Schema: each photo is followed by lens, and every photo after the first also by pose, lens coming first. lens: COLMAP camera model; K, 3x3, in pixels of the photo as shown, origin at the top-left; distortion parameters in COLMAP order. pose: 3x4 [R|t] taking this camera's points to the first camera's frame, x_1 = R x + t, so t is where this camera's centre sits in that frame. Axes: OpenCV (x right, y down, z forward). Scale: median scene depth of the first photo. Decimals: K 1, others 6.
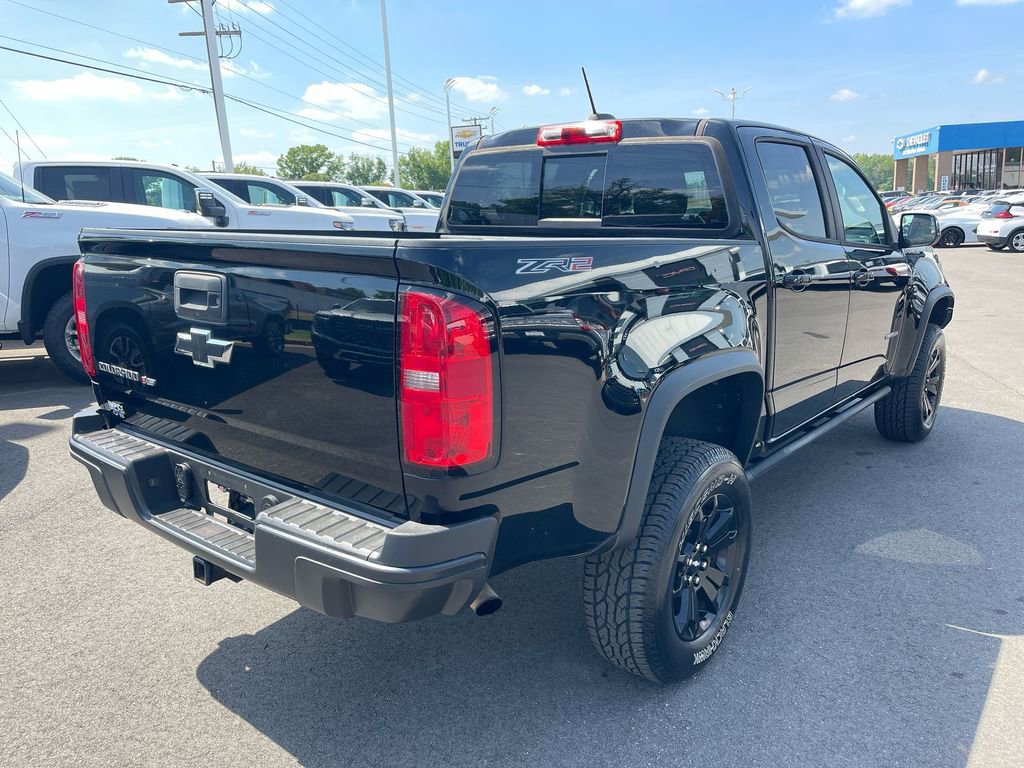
lens RADIAL K [[778.3, 0, 513.3], [0, 778.3, 383.9], [0, 0, 1]] dist [0.037980, -0.046559]
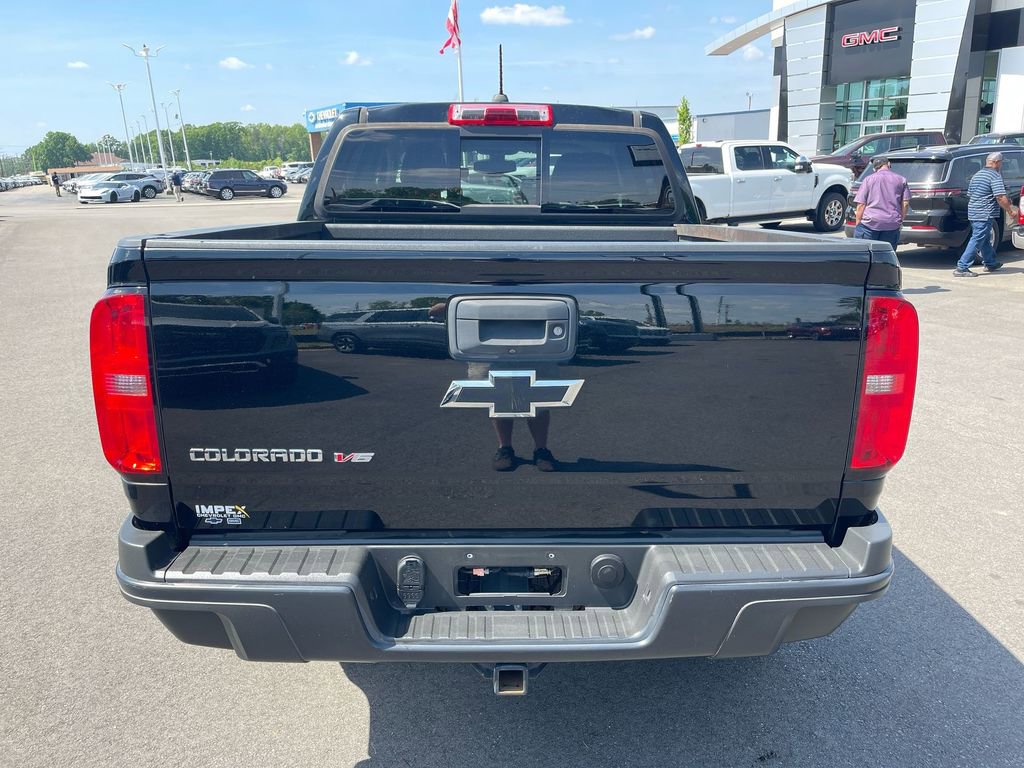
lens RADIAL K [[778.3, 0, 514.1], [0, 778.3, 388.6], [0, 0, 1]] dist [0.037980, -0.046559]
pose [[0.761934, -0.161104, 0.627297, -0.834361], [0.133564, 0.986834, 0.091210, -0.115321], [-0.633732, 0.014288, 0.773420, 0.393603]]
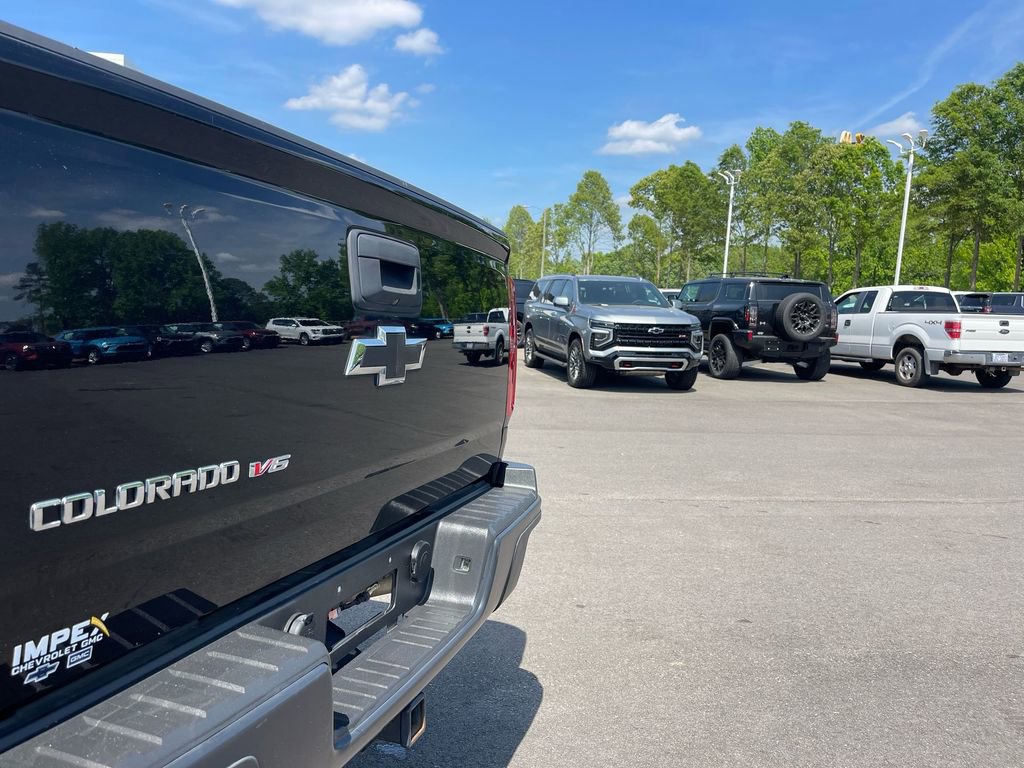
lens RADIAL K [[778.3, 0, 508.7], [0, 778.3, 382.5], [0, 0, 1]] dist [0.037980, -0.046559]
pose [[-0.349738, -0.070952, 0.934157, -0.979438], [0.173844, 0.974895, 0.139131, -0.092142], [-0.920577, 0.211057, -0.328623, 1.076157]]
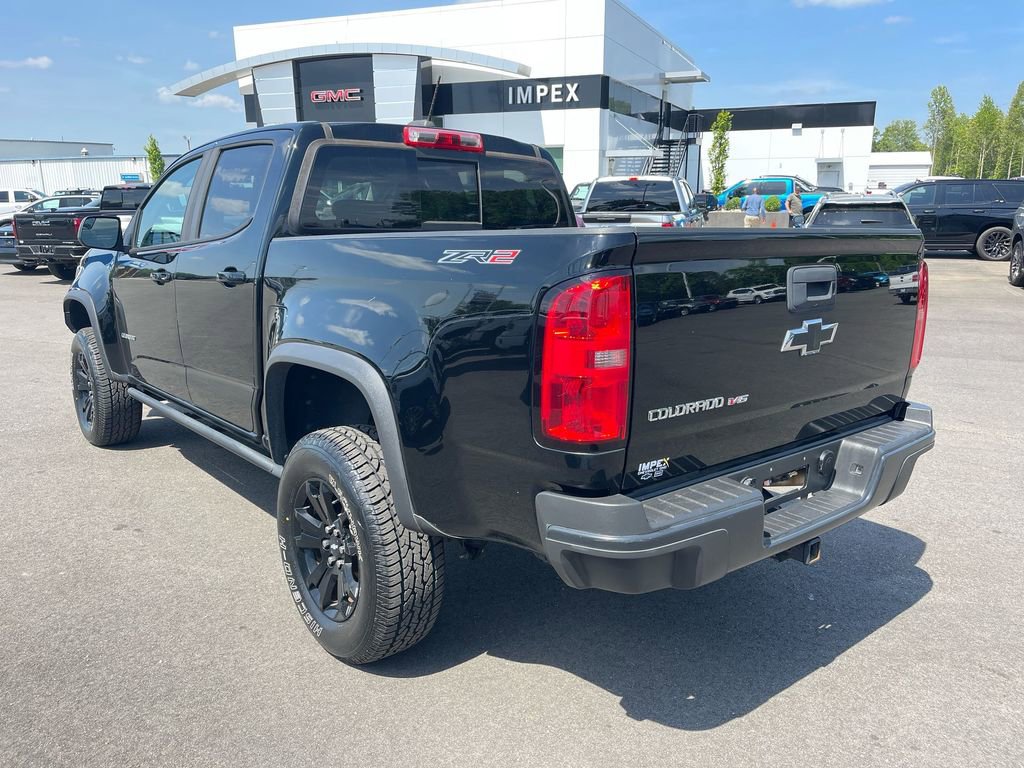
lens RADIAL K [[778.3, 0, 513.3], [0, 778.3, 384.9], [0, 0, 1]] dist [0.037980, -0.046559]
pose [[0.194919, -0.189393, 0.962360, -1.439123], [0.205278, 0.967327, 0.148792, -0.213536], [-0.959097, 0.168549, 0.227429, 1.106477]]
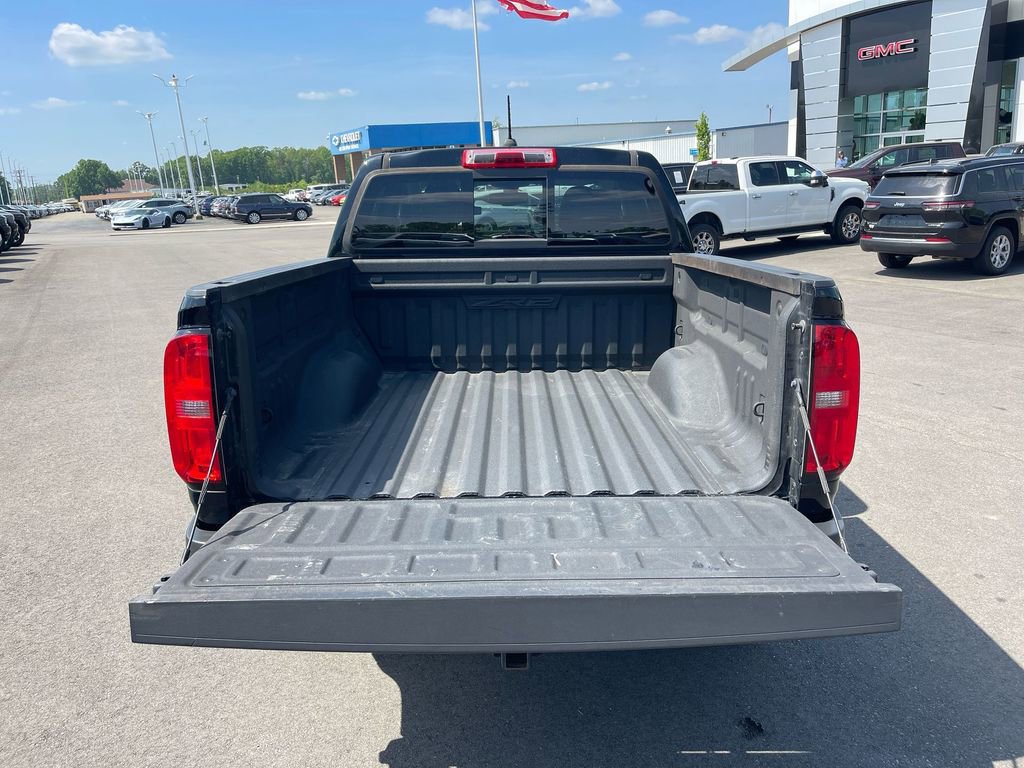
lens RADIAL K [[778.3, 0, 513.3], [0, 778.3, 387.6], [0, 0, 1]] dist [0.037980, -0.046559]
pose [[0.779517, -0.158757, 0.605929, -0.898810], [0.149812, 0.986526, 0.065744, -0.127837], [-0.608202, 0.039527, 0.792797, 0.270652]]
